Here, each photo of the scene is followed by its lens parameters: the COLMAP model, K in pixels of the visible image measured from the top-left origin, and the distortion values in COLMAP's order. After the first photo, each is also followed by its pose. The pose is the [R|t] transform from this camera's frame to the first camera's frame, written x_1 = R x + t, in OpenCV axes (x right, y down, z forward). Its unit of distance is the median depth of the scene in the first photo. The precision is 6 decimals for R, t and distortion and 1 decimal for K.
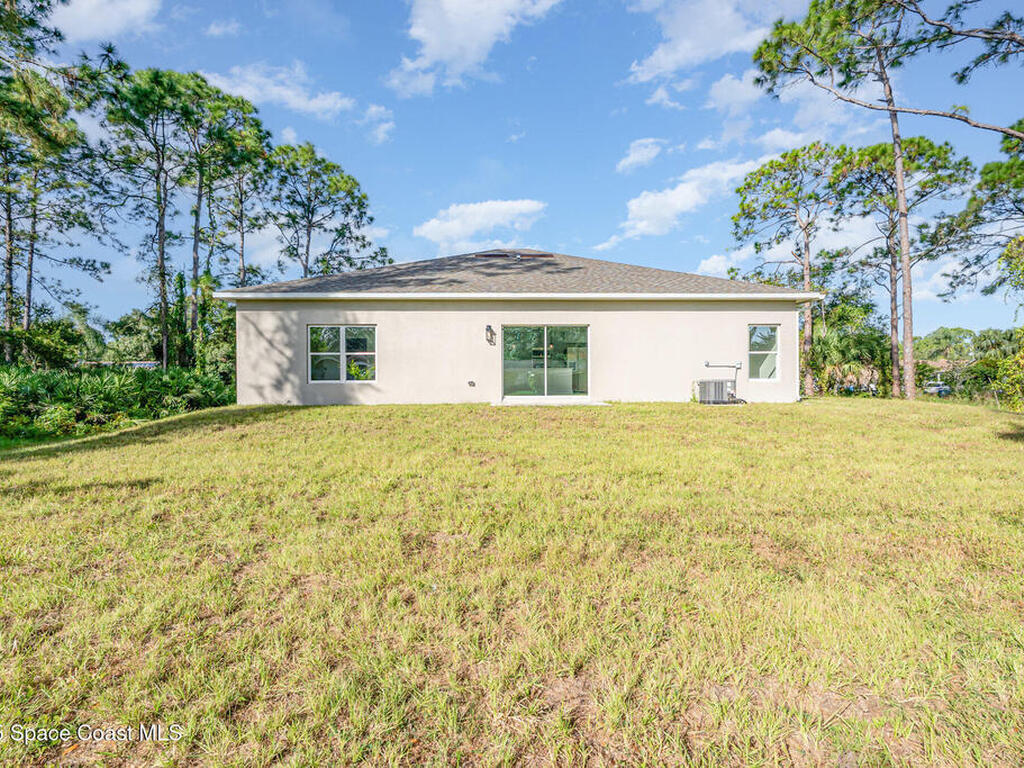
lens RADIAL K [[511.9, 0, 515.1], [0, 511.9, 388.4], [0, 0, 1]] dist [-0.008674, 0.000407]
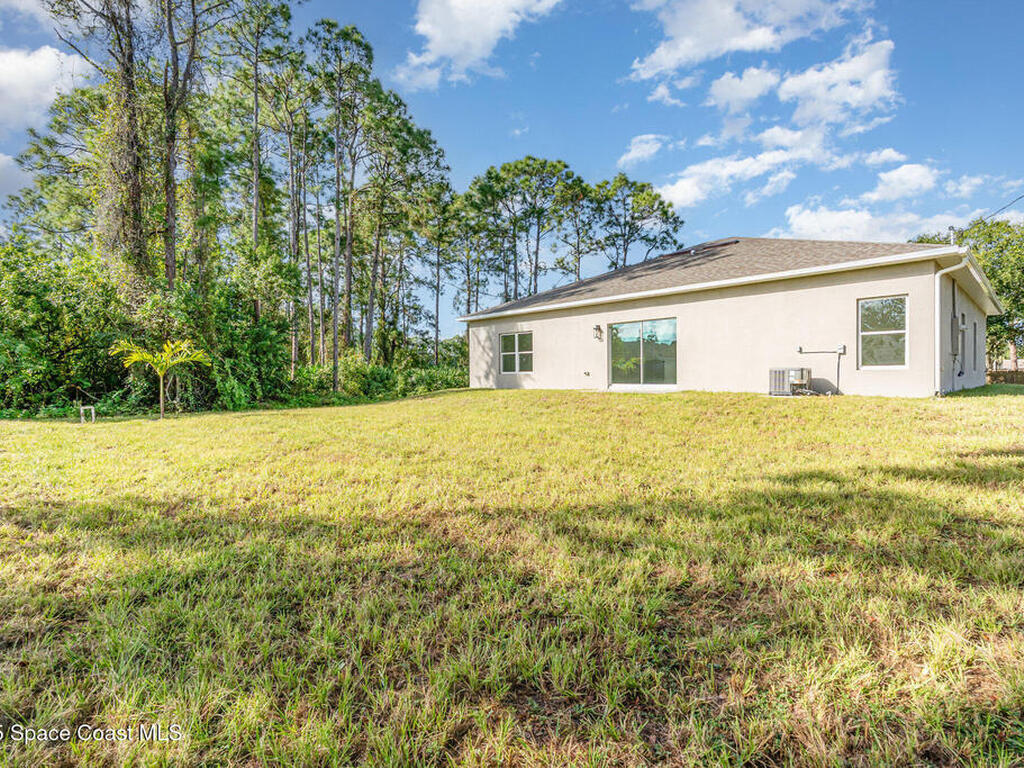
lens RADIAL K [[511.9, 0, 515.1], [0, 511.9, 388.4], [0, 0, 1]] dist [-0.008674, 0.000407]
pose [[0.664259, 0.016025, -0.747330, 0.719553], [-0.007703, 0.999864, 0.014593, 0.009782], [0.747462, -0.003937, 0.664292, 0.056721]]
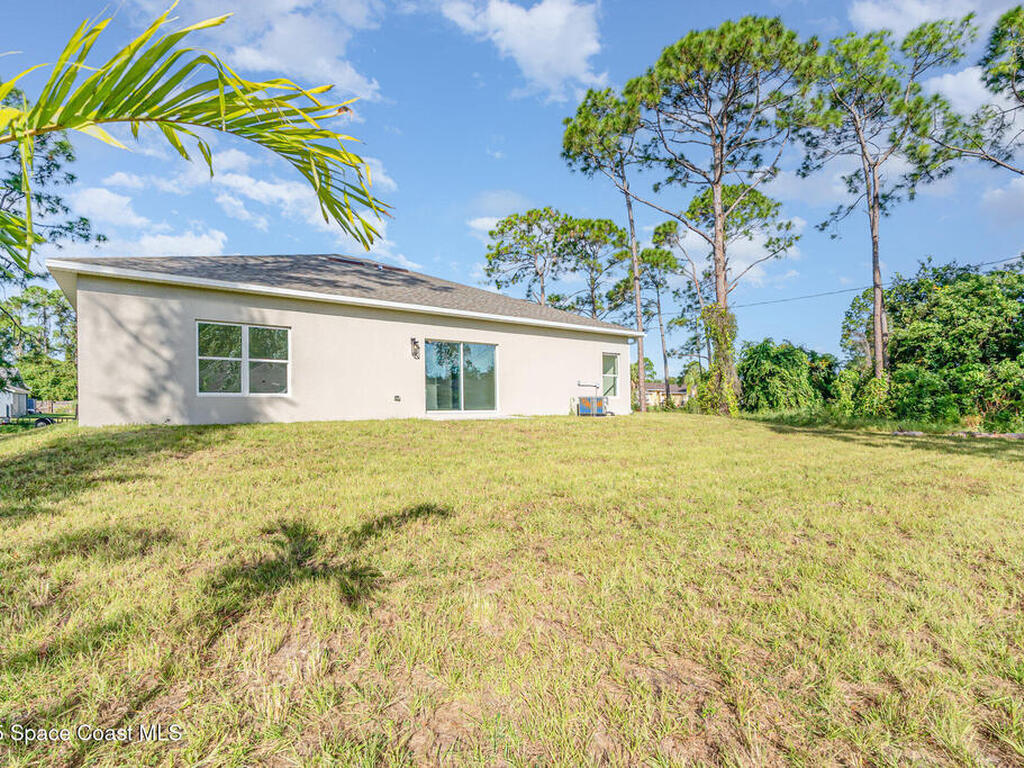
lens RADIAL K [[511.9, 0, 515.1], [0, 511.9, 388.4], [0, 0, 1]] dist [-0.008674, 0.000407]
pose [[0.823113, 0.021499, 0.567471, -0.441559], [0.000030, 0.999281, -0.037903, 0.009199], [-0.567878, 0.031216, 0.822521, 0.100517]]
